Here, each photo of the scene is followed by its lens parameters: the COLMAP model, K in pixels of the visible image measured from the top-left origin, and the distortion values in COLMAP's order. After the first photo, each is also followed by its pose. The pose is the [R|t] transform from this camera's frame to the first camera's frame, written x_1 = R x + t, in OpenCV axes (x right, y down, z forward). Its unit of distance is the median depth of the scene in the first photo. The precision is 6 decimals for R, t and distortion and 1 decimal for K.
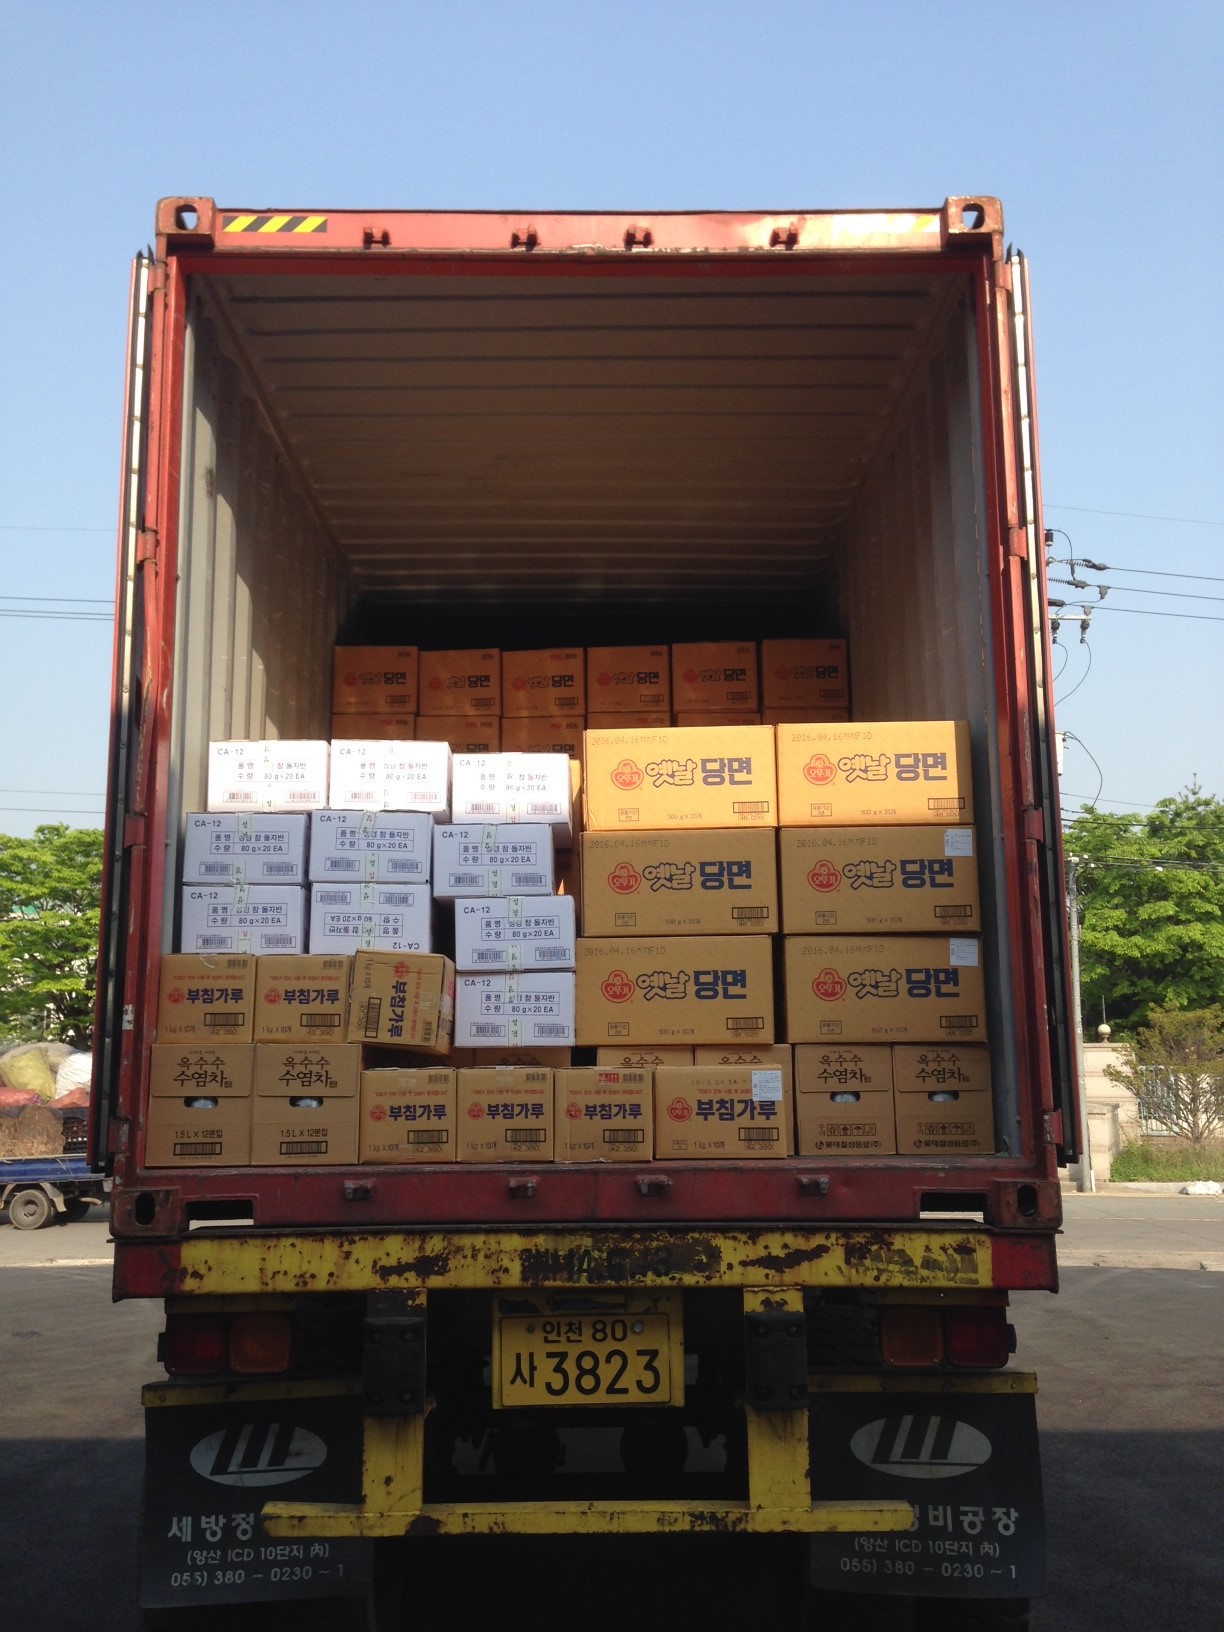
lens RADIAL K [[1561.8, 0, 606.0], [0, 1561.8, 808.6], [0, 0, 1]] dist [0.073058, 0.000000]
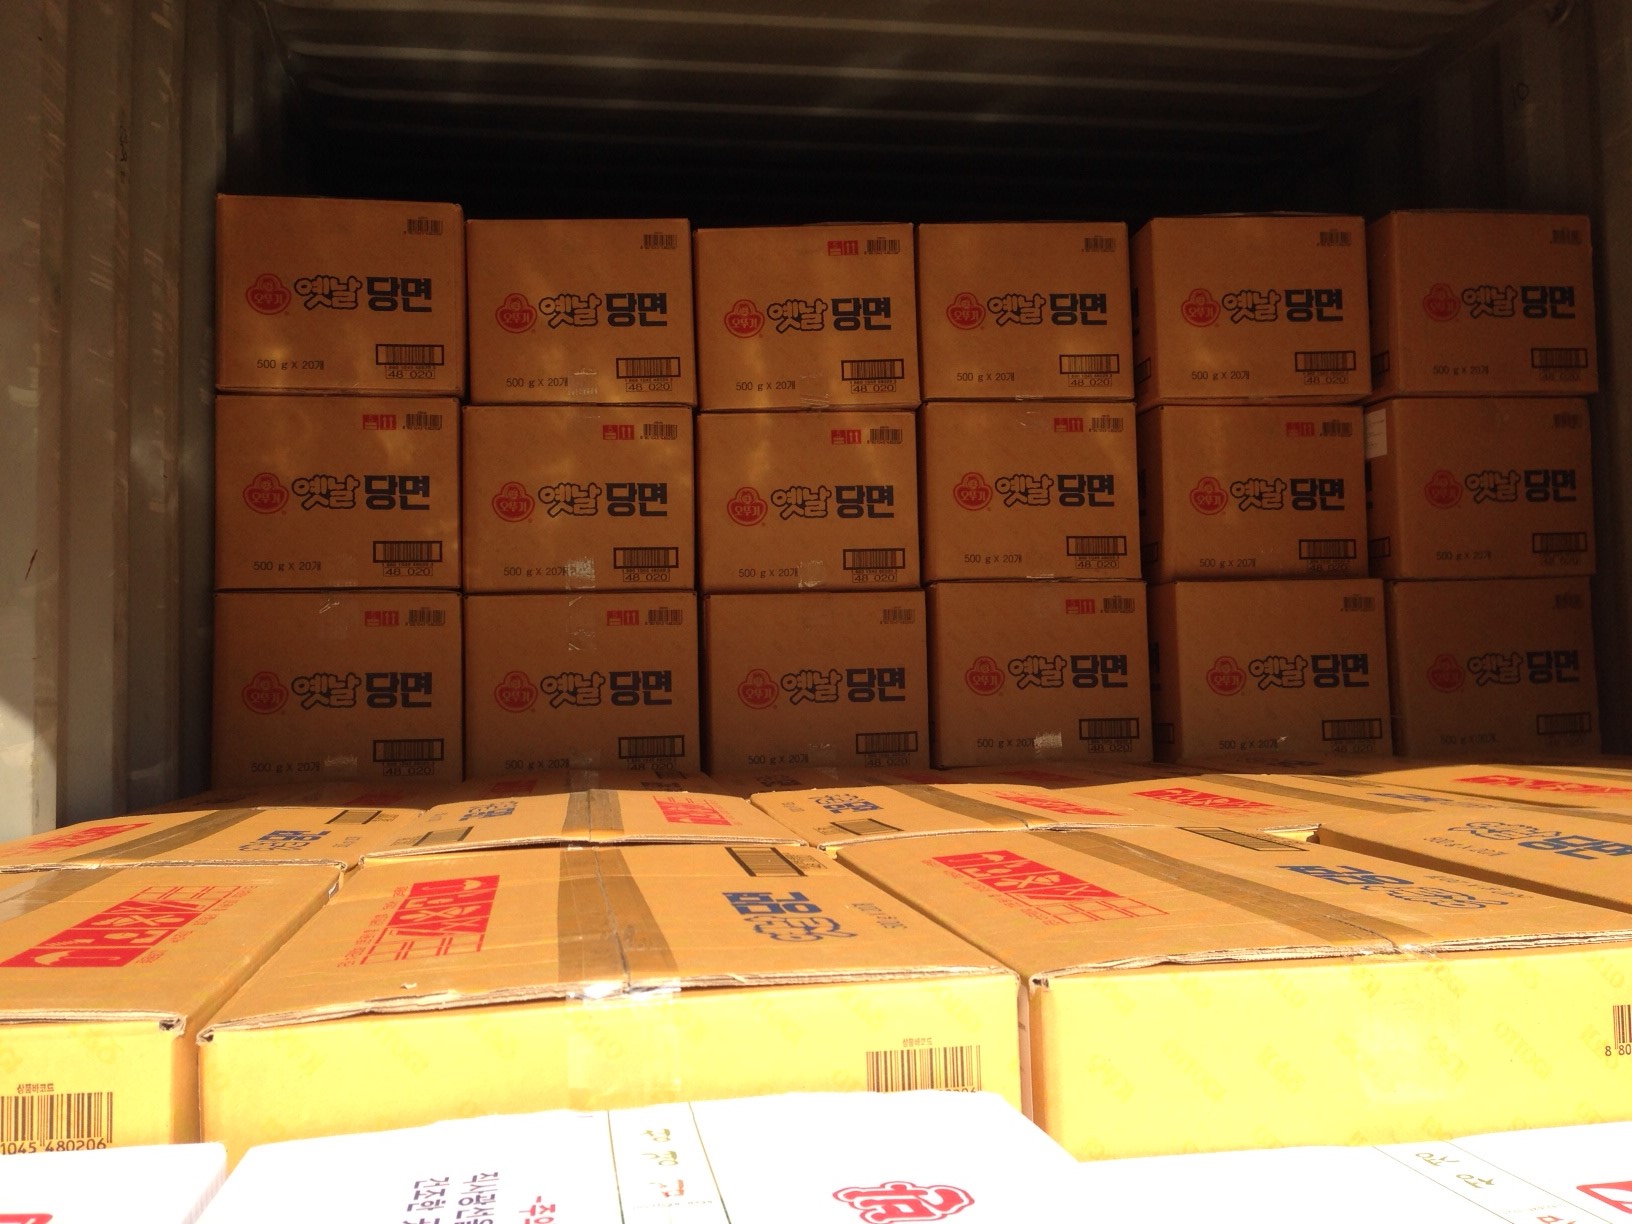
lens RADIAL K [[1561.8, 0, 808.1], [0, 1561.8, 616.8], [0, 0, 1]] dist [0.073058, 0.000000]
pose [[0.989586, -0.006012, 0.143815, -0.094655], [-0.013331, 0.991006, 0.133155, -0.059470], [-0.143322, -0.133685, 0.980605, 0.624782]]
